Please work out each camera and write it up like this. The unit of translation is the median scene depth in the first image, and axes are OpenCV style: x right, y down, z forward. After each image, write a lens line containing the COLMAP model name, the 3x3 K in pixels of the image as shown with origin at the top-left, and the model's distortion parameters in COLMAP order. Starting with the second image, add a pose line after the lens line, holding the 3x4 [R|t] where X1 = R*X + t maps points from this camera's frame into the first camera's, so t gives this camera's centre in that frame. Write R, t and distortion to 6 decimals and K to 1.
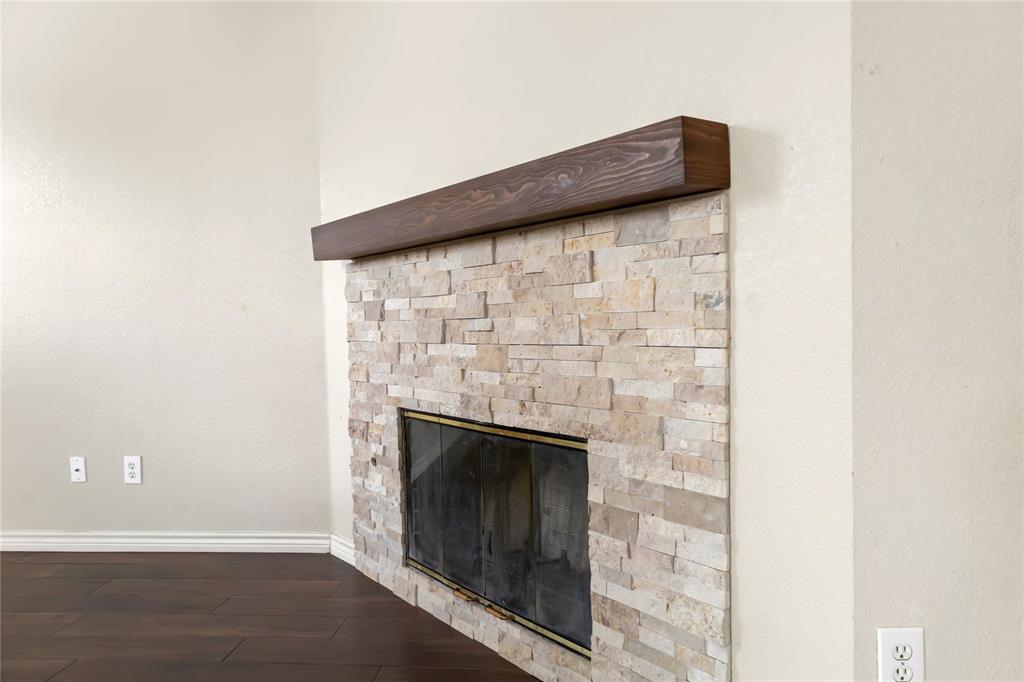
lens RADIAL K [[667.0, 0, 507.1], [0, 667.0, 344.7], [0, 0, 1]] dist [0.005851, 0.000382]
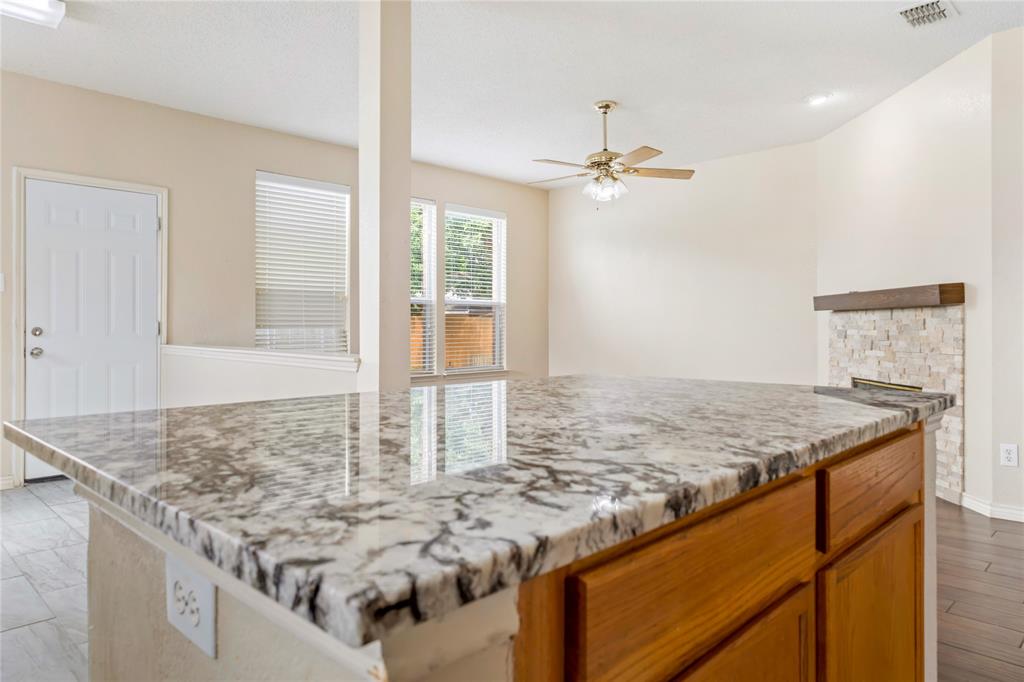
lens RADIAL K [[667.0, 0, 515.2], [0, 667.0, 335.6], [0, 0, 1]] dist [0.005851, 0.000382]
pose [[0.776468, 0.024406, -0.629684, 0.504830], [-0.030942, 0.999521, 0.000586, -0.018199], [0.629397, 0.019029, 0.776851, -2.002991]]
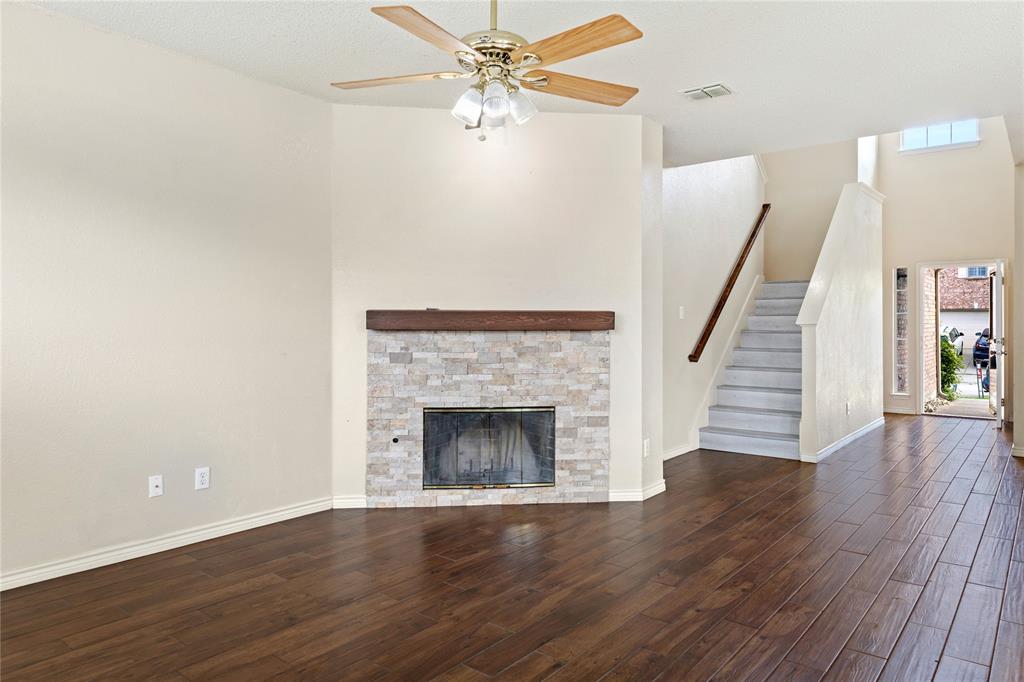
lens RADIAL K [[667.0, 0, 522.5], [0, 667.0, 332.9], [0, 0, 1]] dist [0.005851, 0.000382]
pose [[0.547570, 0.018481, 0.836556, -2.205528], [0.015679, 0.999354, -0.032341, -0.077376], [-0.836613, 0.030825, 0.546926, -0.426603]]
